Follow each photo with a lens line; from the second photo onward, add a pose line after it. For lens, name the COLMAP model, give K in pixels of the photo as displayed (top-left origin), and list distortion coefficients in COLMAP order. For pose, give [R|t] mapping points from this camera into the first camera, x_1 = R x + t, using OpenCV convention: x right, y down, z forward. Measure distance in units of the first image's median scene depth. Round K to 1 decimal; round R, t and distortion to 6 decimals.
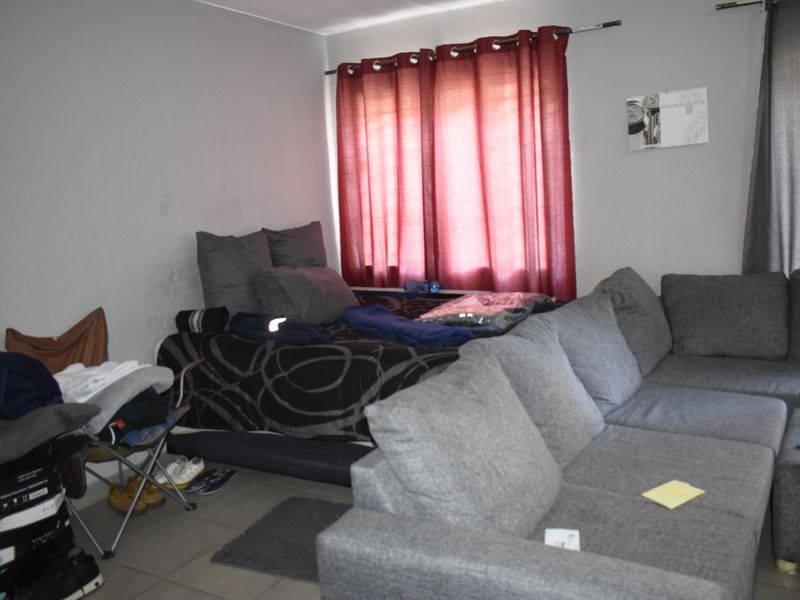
lens RADIAL K [[696.0, 0, 401.5], [0, 696.0, 296.1], [0, 0, 1]] dist [-0.008993, -0.002282]
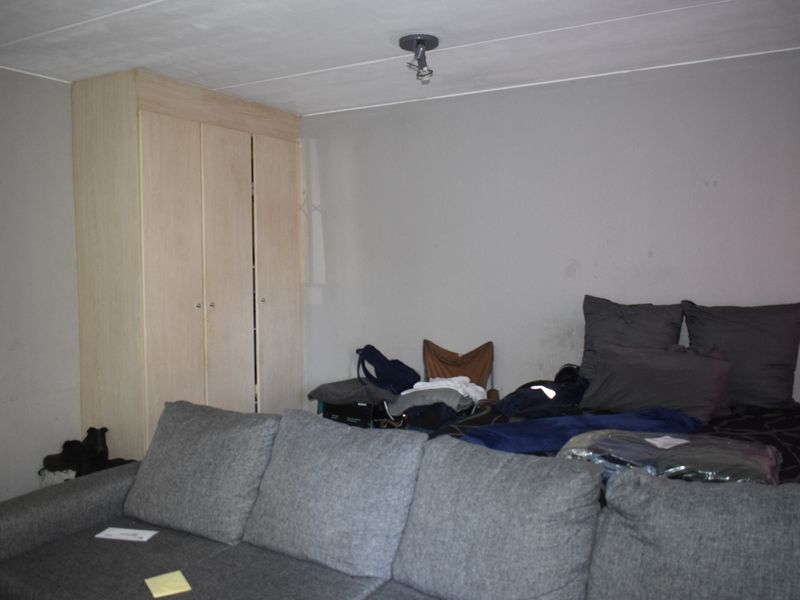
lens RADIAL K [[696.0, 0, 401.5], [0, 696.0, 296.1], [0, 0, 1]] dist [-0.008993, -0.002282]
pose [[0.007922, 0.123604, -0.992300, 0.797537], [-0.138168, 0.982948, 0.121336, -0.190033], [0.990377, 0.136143, 0.024865, 0.722021]]
